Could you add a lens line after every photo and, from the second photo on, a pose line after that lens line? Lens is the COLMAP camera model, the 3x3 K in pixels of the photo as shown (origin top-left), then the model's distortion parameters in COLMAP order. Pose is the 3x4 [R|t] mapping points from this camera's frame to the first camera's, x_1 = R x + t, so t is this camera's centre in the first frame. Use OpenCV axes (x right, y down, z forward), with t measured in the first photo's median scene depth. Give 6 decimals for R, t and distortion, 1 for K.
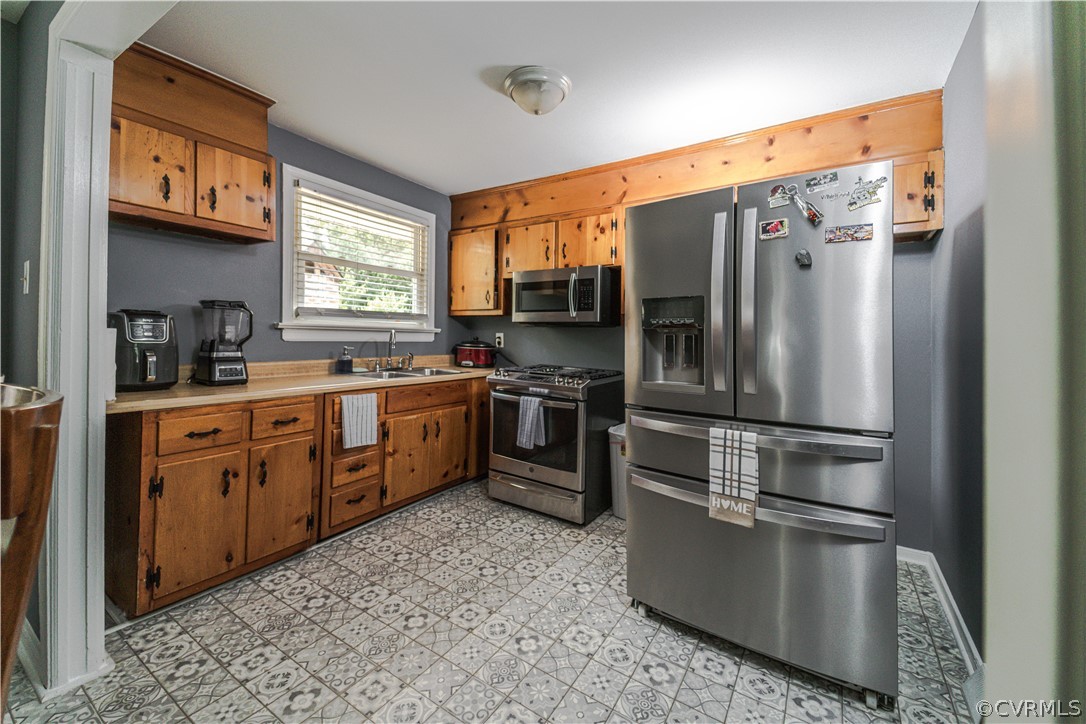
lens RADIAL K [[418.9, 0, 542.9], [0, 418.9, 340.8], [0, 0, 1]] dist [0.072305, -0.000023]
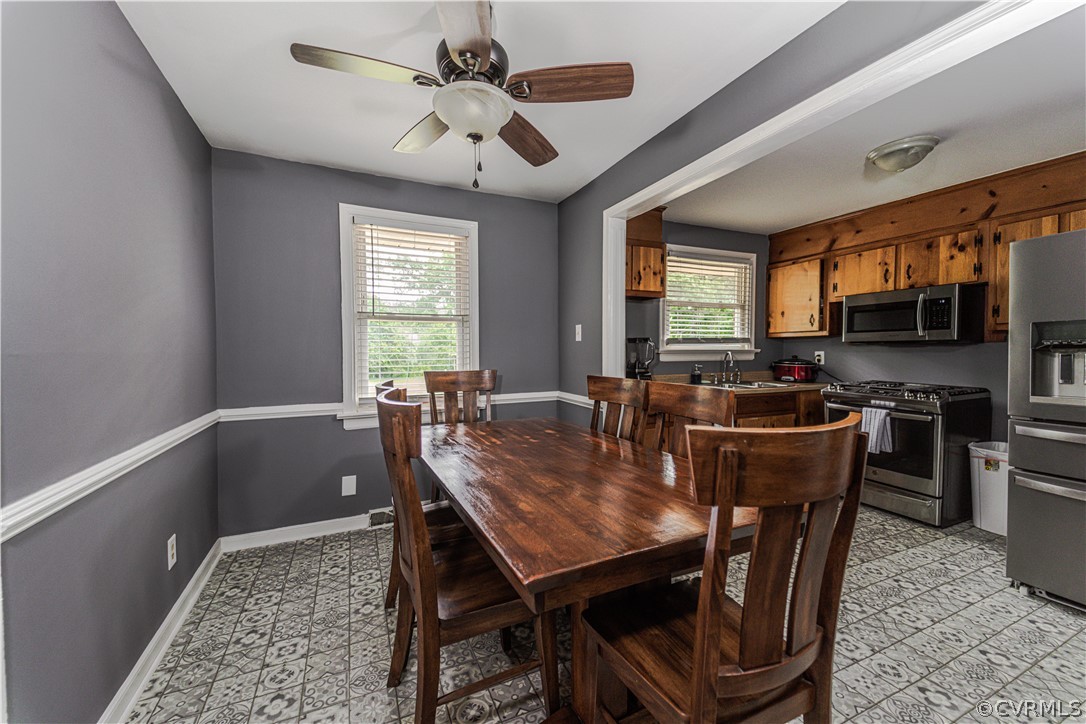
lens RADIAL K [[419.4, 0, 538.5], [0, 419.4, 368.0], [0, 0, 1]] dist [0.074077, -0.031343]
pose [[0.846639, -0.000931, -0.532167, -0.151135], [0.015597, 0.999612, 0.023065, -0.014772], [0.531939, -0.027829, 0.846325, -0.408292]]
